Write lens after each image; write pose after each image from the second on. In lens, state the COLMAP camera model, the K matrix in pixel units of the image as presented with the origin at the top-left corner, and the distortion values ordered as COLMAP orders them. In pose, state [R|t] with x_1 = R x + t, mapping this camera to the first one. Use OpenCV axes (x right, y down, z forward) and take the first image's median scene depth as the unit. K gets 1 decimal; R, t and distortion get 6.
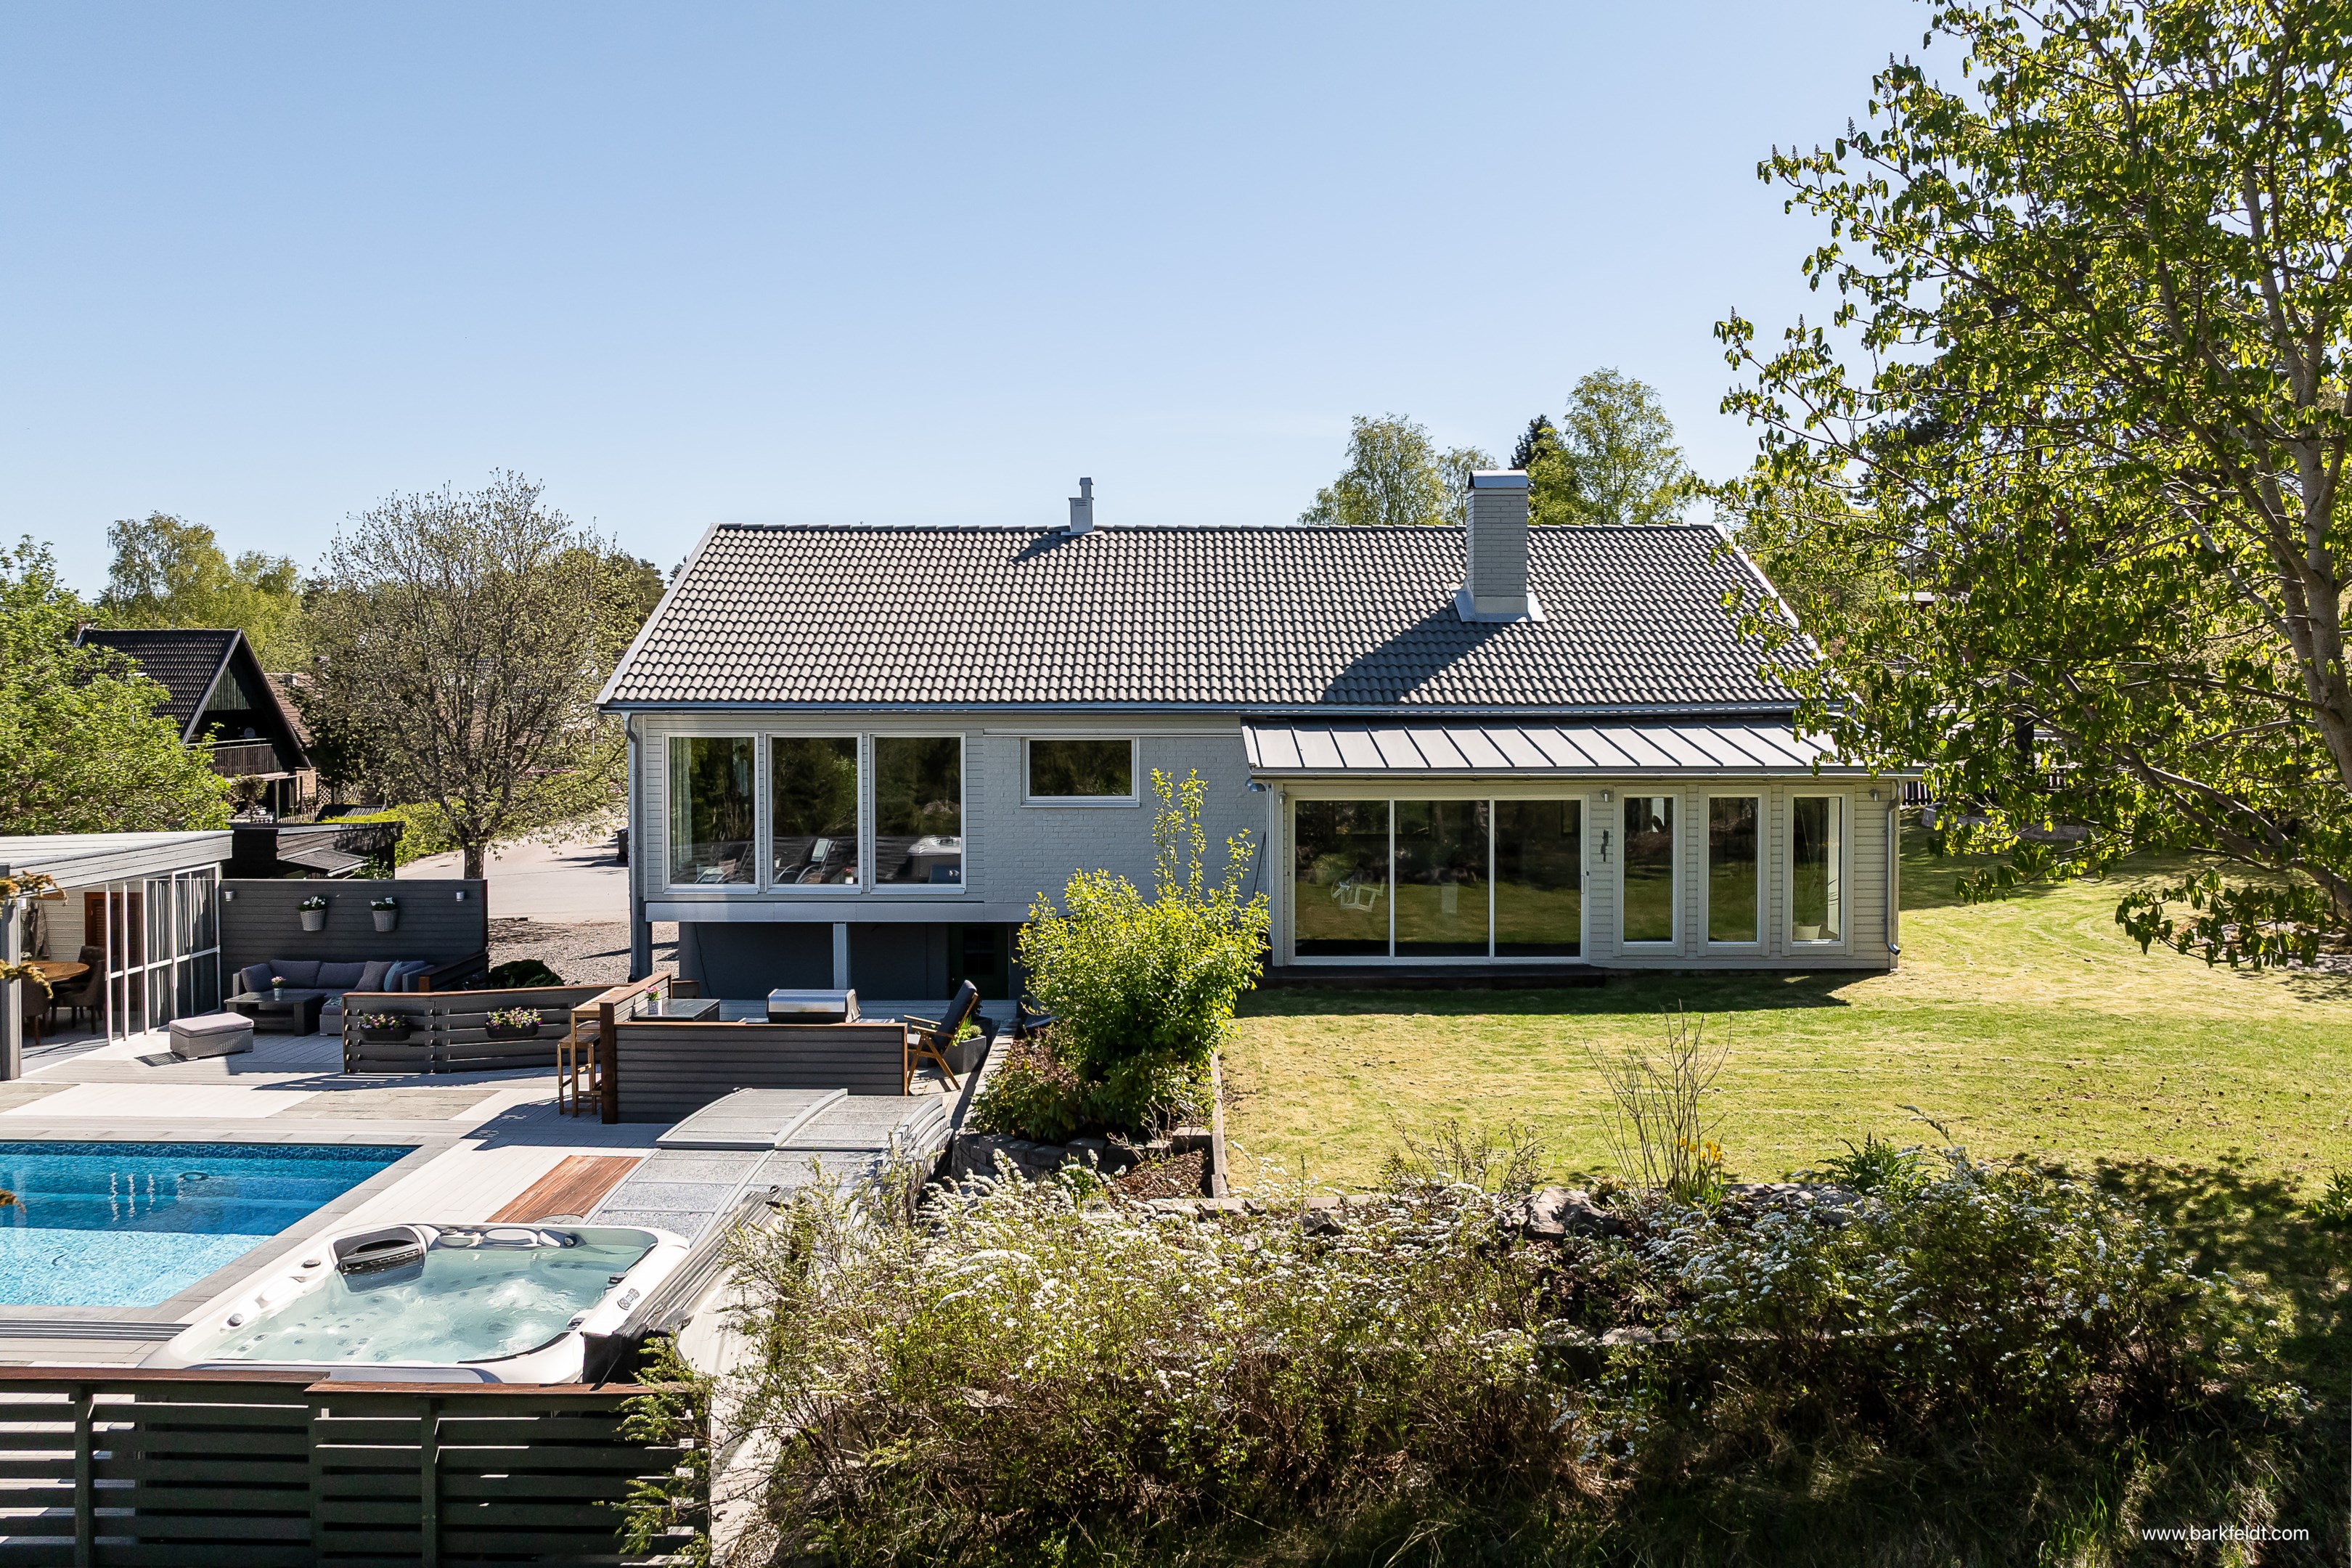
lens RADIAL K [[1661.7, 0, 1176.0], [0, 1661.7, 784.0], [0, 0, 1]] dist [-0.042291, -0.000096]
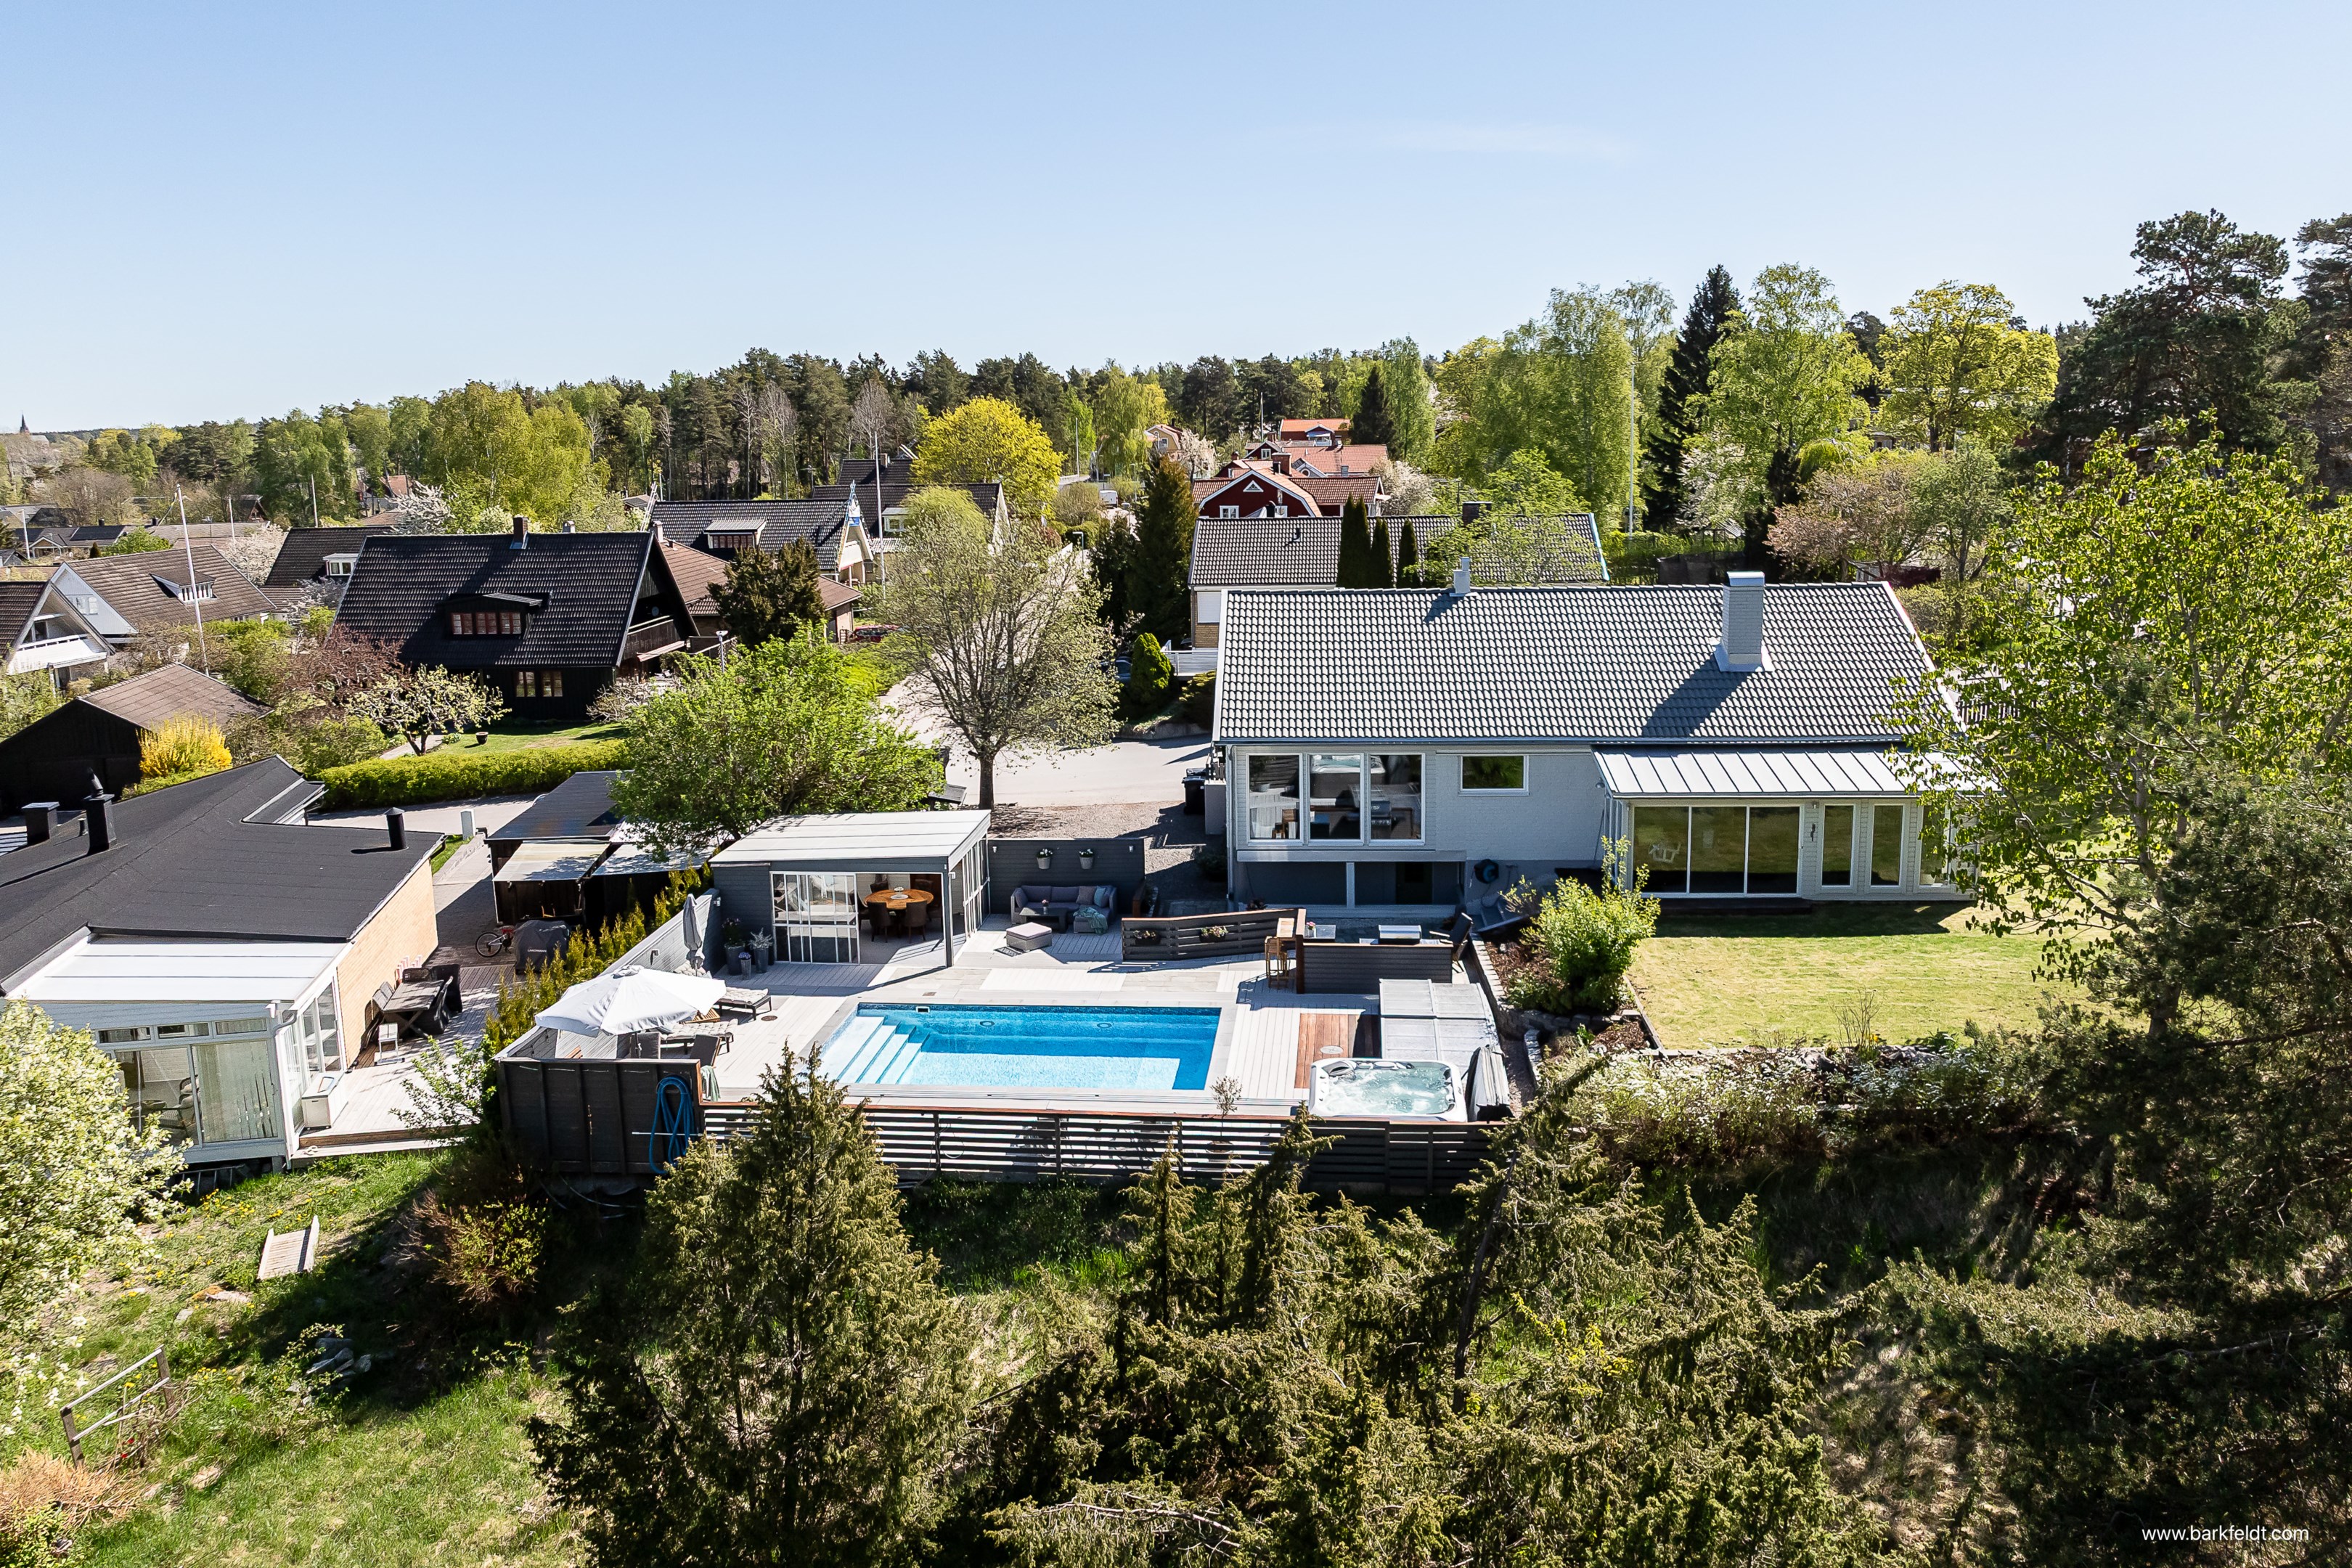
lens RADIAL K [[1635.8, 0, 1176.0], [0, 1635.8, 784.0], [0, 0, 1]] dist [-0.027572, 0.000705]
pose [[0.996385, -0.004936, -0.084813, -0.268744], [0.016964, 0.989766, 0.141689, -0.269332], [0.083246, -0.142616, 0.986271, -0.757482]]
